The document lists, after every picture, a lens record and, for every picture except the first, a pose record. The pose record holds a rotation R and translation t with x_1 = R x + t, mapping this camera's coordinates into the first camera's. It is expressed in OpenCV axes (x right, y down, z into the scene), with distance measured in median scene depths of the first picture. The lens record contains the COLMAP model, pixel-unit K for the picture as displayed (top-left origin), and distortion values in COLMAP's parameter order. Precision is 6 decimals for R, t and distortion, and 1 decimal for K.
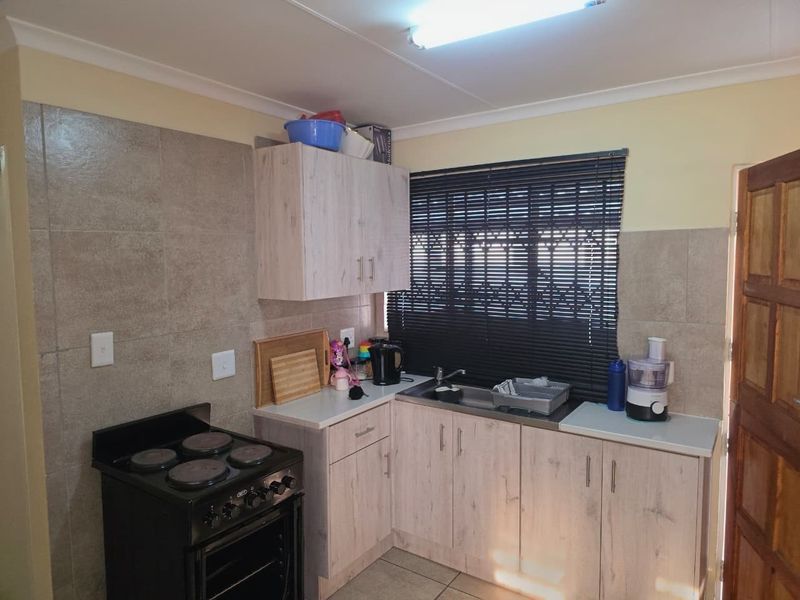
lens RADIAL K [[538.1, 0, 397.9], [0, 538.1, 296.8], [0, 0, 1]] dist [0.037009, -0.040175]
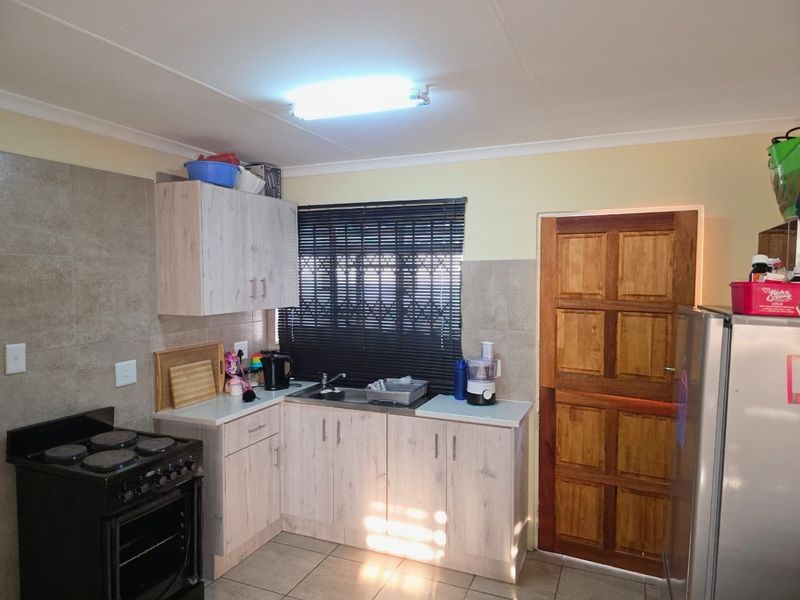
lens RADIAL K [[538.1, 0, 410.7], [0, 538.1, 301.7], [0, 0, 1]] dist [0.037009, -0.040175]
pose [[0.977444, -0.001366, 0.211189, 0.019283], [0.007135, 0.999622, -0.026557, 0.011504], [-0.211073, 0.027465, 0.977084, -0.237834]]
